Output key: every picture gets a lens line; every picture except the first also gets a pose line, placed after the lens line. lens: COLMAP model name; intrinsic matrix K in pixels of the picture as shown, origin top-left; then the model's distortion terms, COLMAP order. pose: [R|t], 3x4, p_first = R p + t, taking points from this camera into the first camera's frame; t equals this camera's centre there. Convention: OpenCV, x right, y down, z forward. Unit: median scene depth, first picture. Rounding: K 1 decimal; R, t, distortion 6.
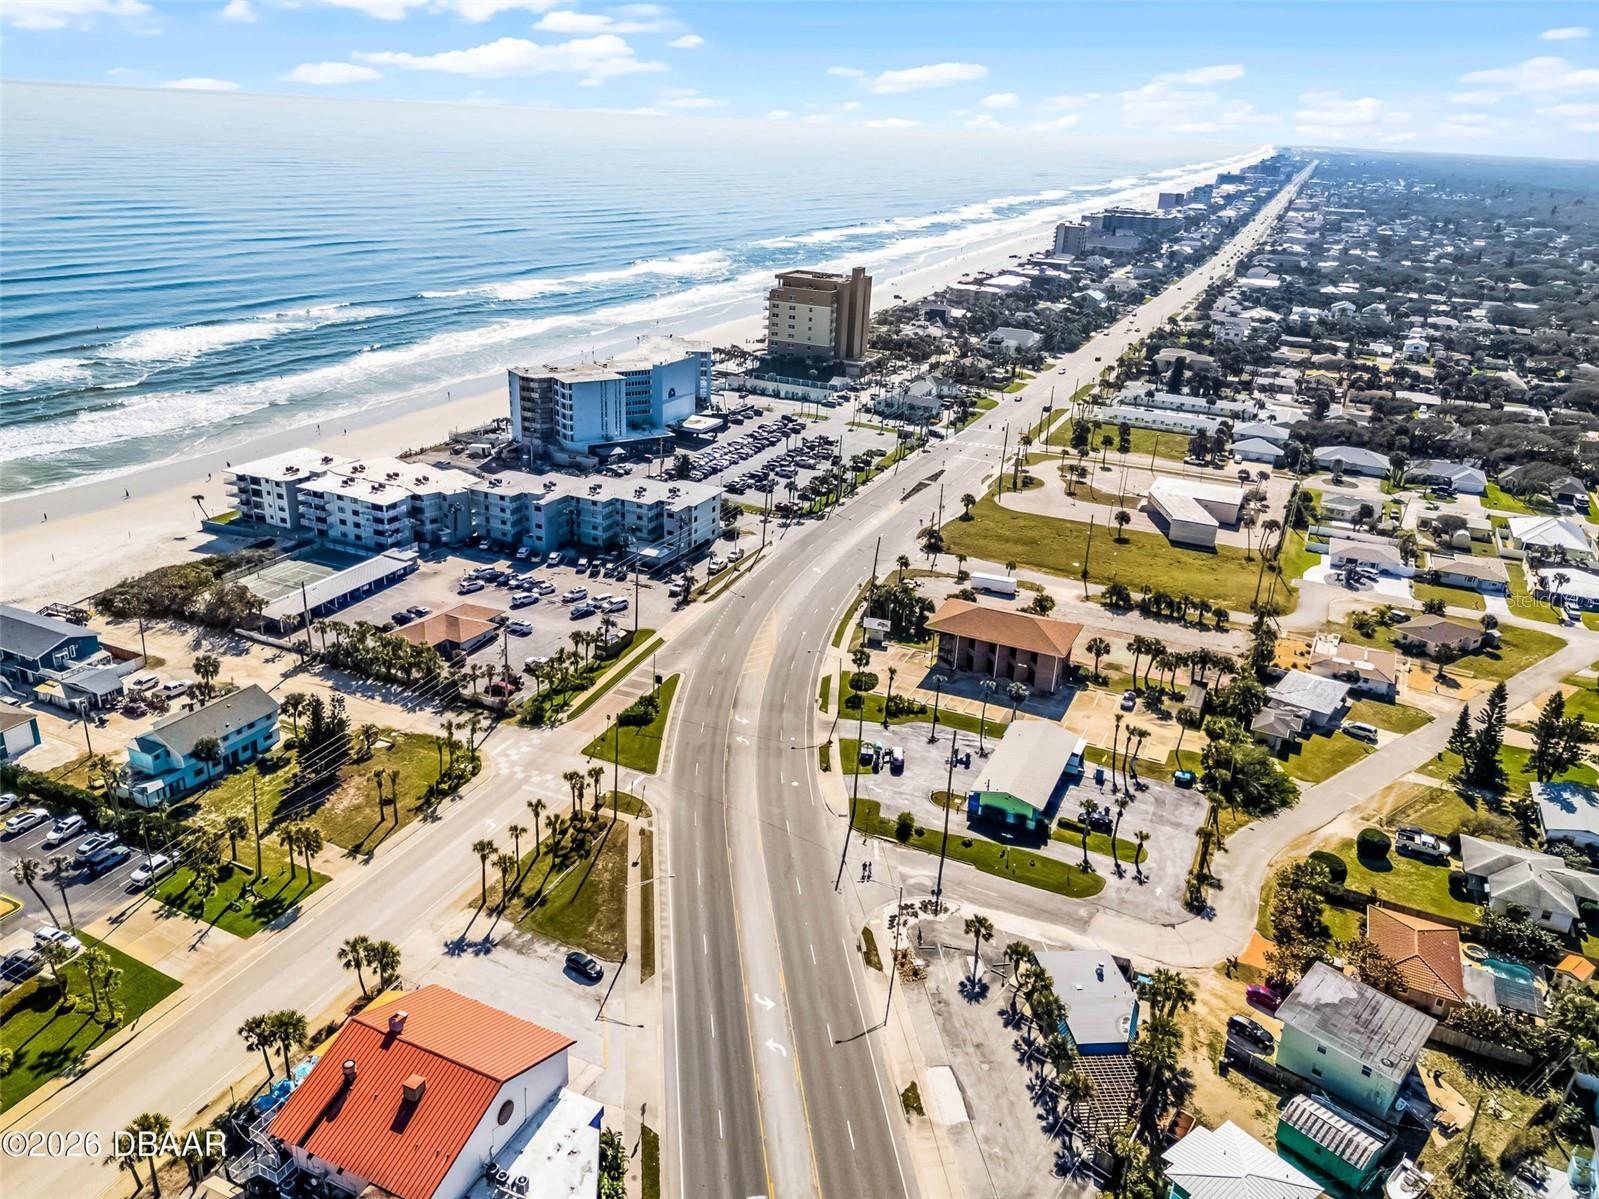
lens RADIAL K [[1173.2, 0, 798.2], [0, 1173.2, 598.7], [0, 0, 1]] dist [0.074913, -0.069220]
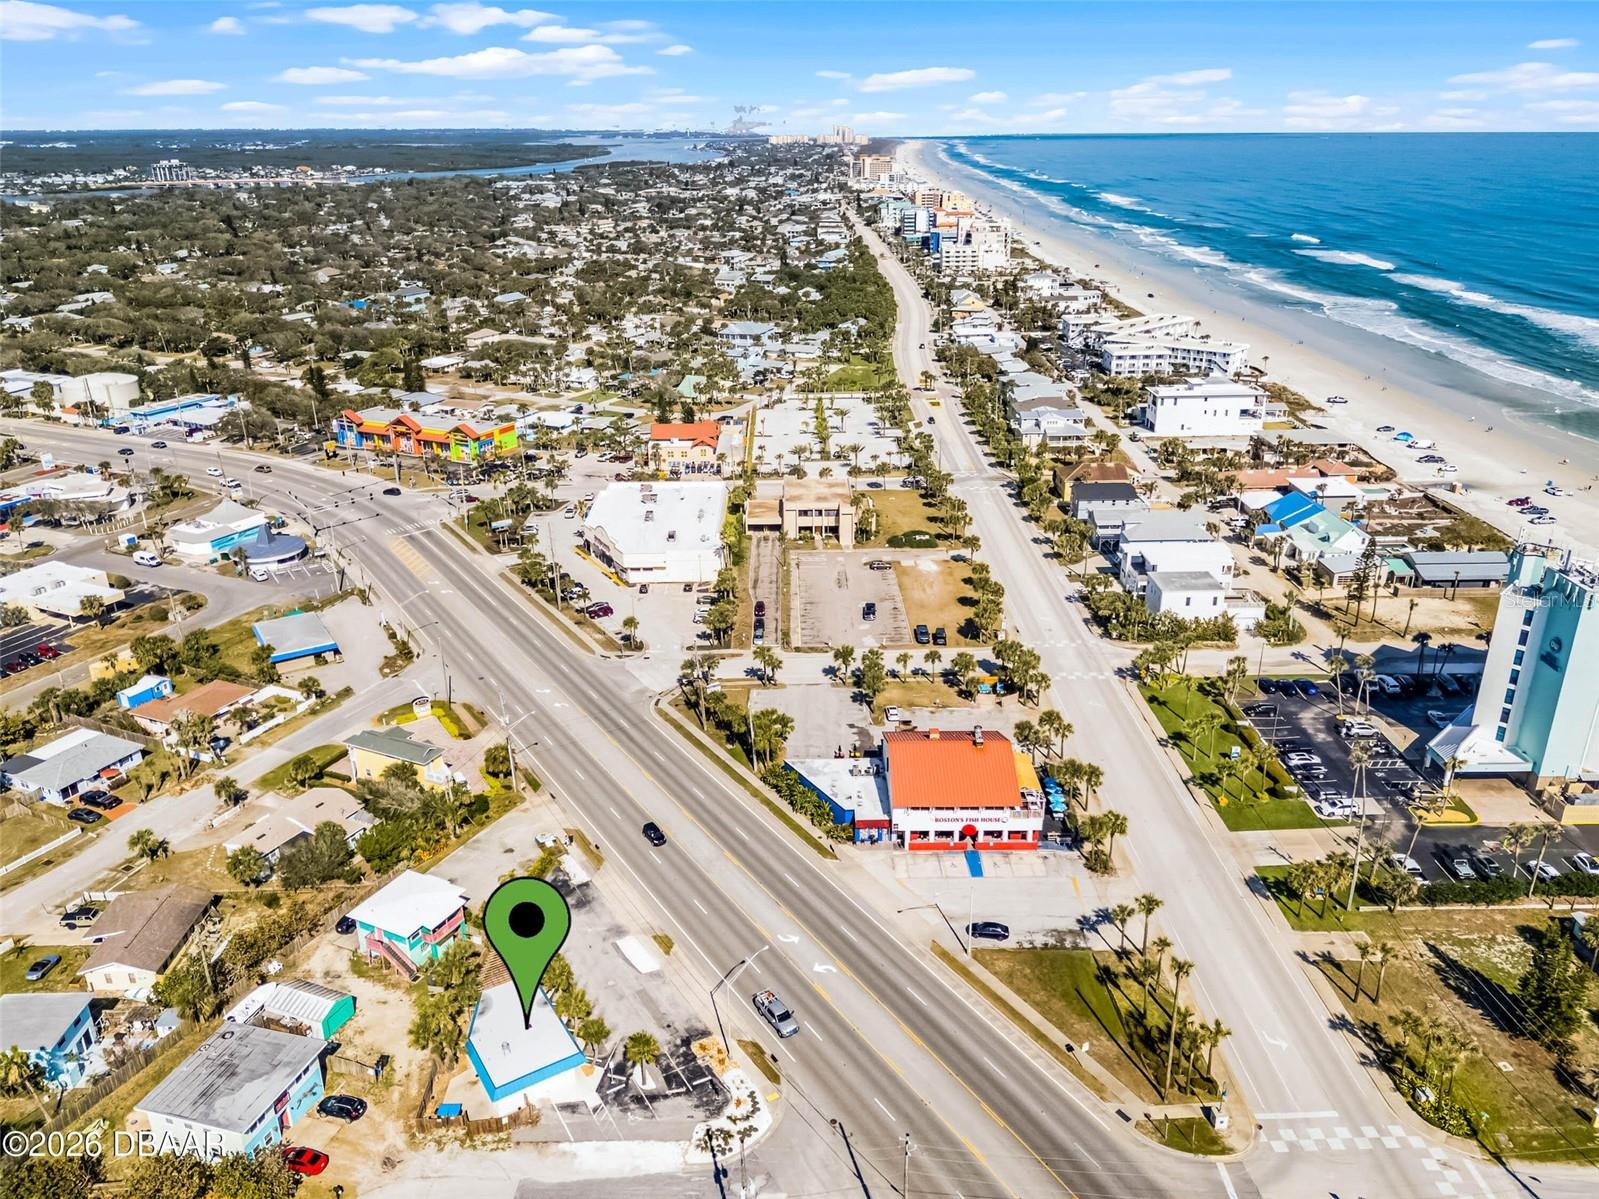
lens RADIAL K [[1169.9, 0, 796.2], [0, 1169.9, 598.2], [0, 0, 1]] dist [0.073434, -0.061669]
pose [[-0.904269, 0.125327, -0.408156, 0.346646], [-0.189229, 0.739300, 0.646242, -0.526550], [0.382741, 0.661611, -0.644810, 1.312942]]
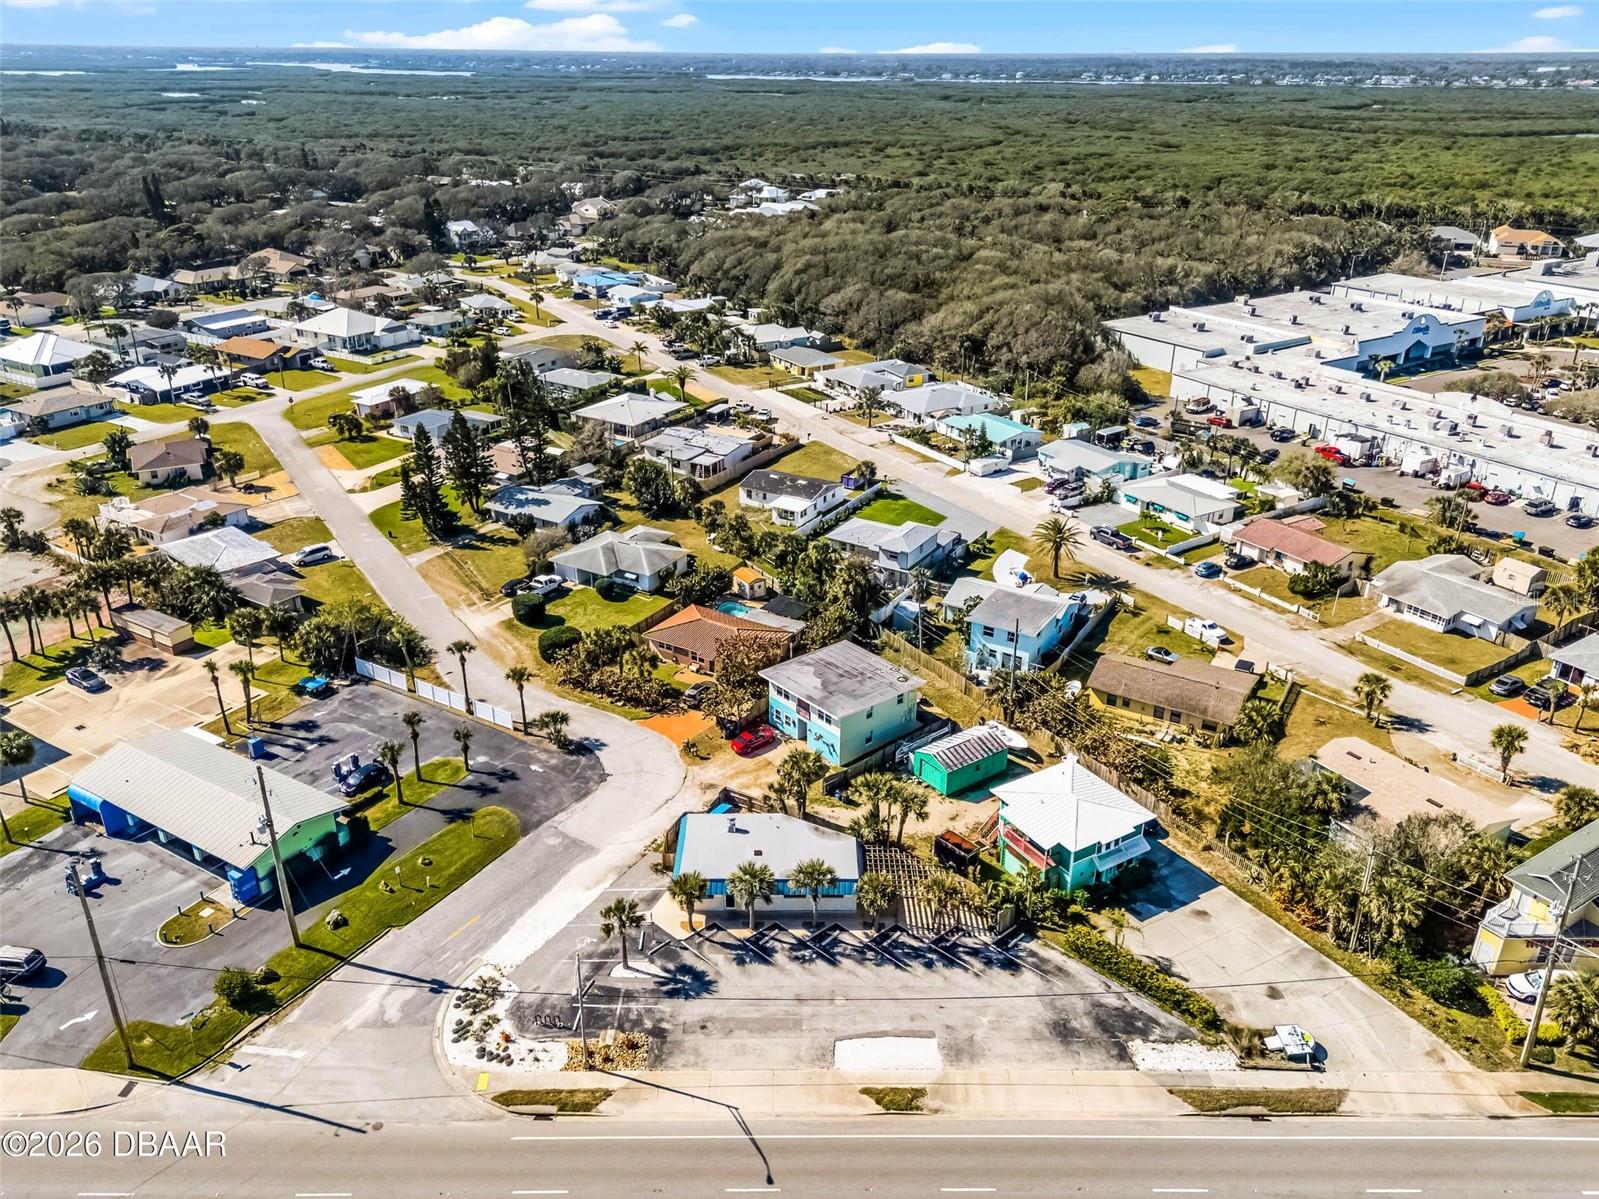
lens RADIAL K [[1169.9, 0, 796.2], [0, 1169.9, 598.2], [0, 0, 1]] dist [0.073434, -0.061669]
pose [[0.117351, -0.458056, 0.881143, -0.301771], [0.373703, 0.842425, 0.388158, -0.076414], [-0.920095, 0.283735, 0.270037, 0.653390]]
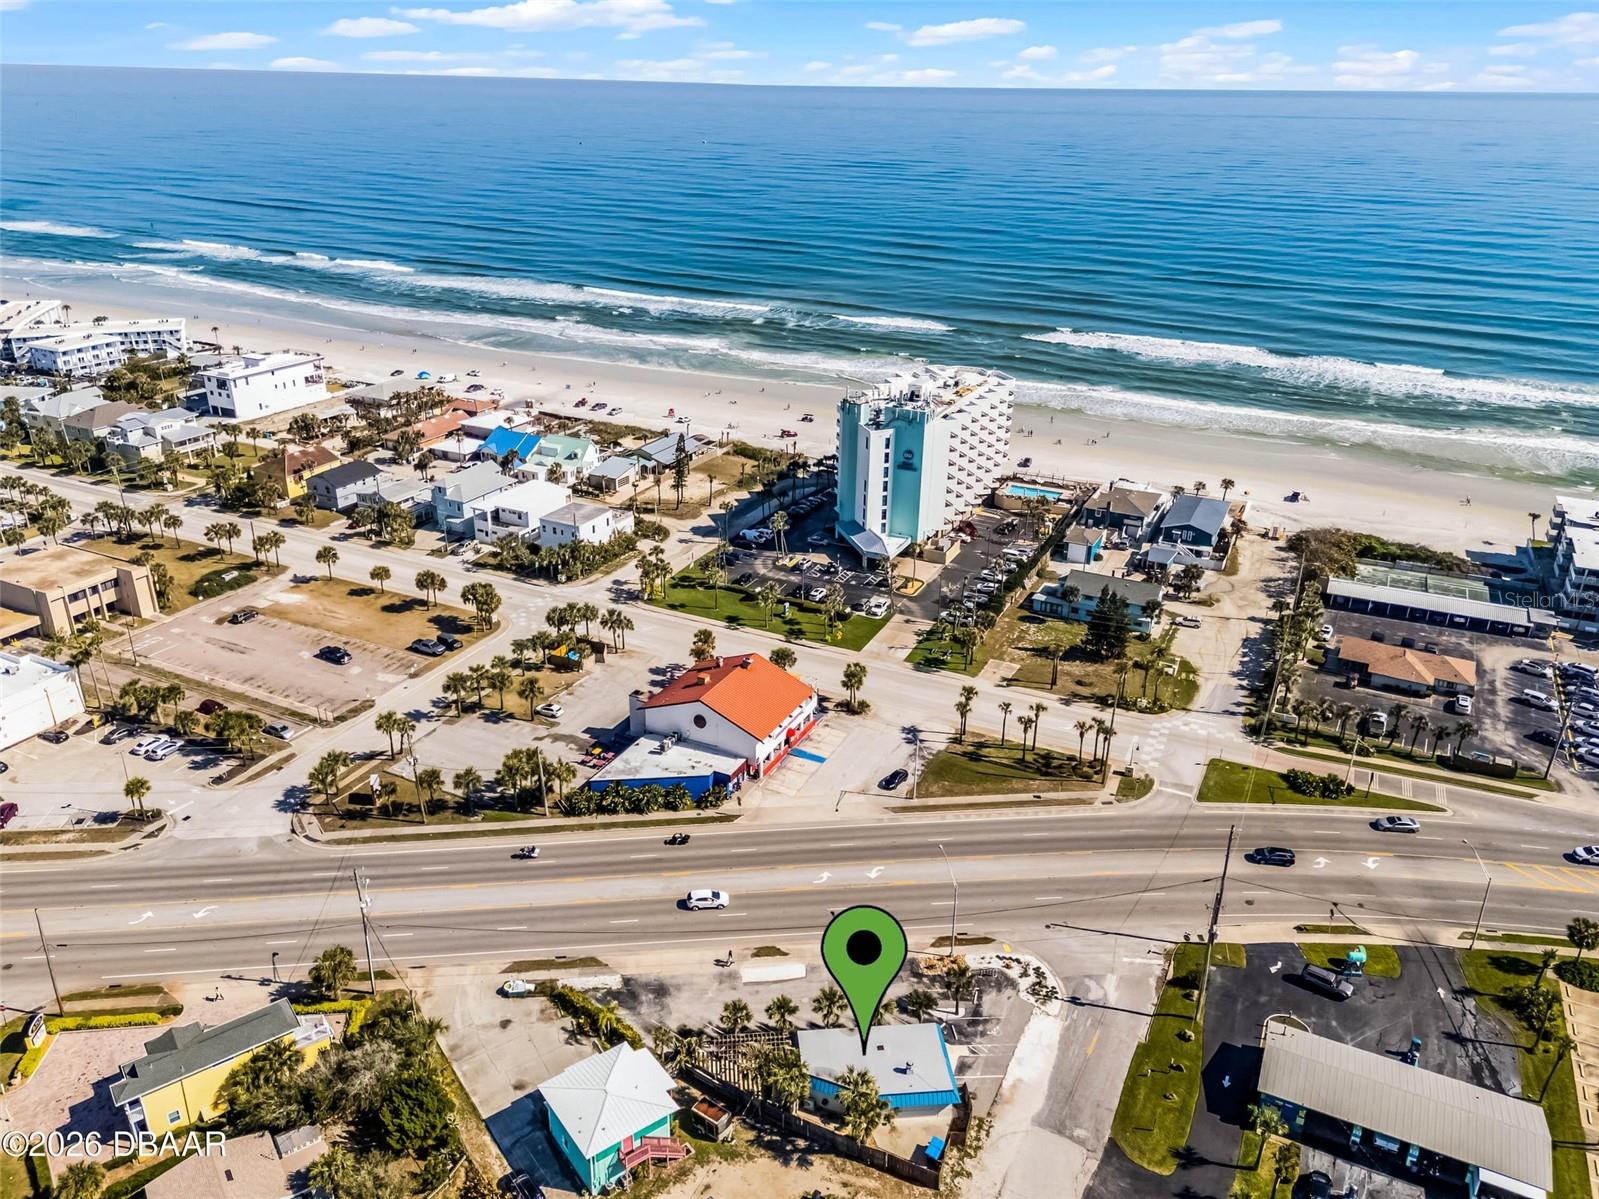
lens RADIAL K [[1183.8, 0, 799.1], [0, 1183.8, 564.9], [0, 0, 1]] dist [0.094181, -0.118822]
pose [[-0.025253, 0.329173, -0.943932, 0.881163], [-0.392282, 0.865235, 0.312224, -0.229937], [0.919498, 0.378172, 0.107279, 0.626434]]
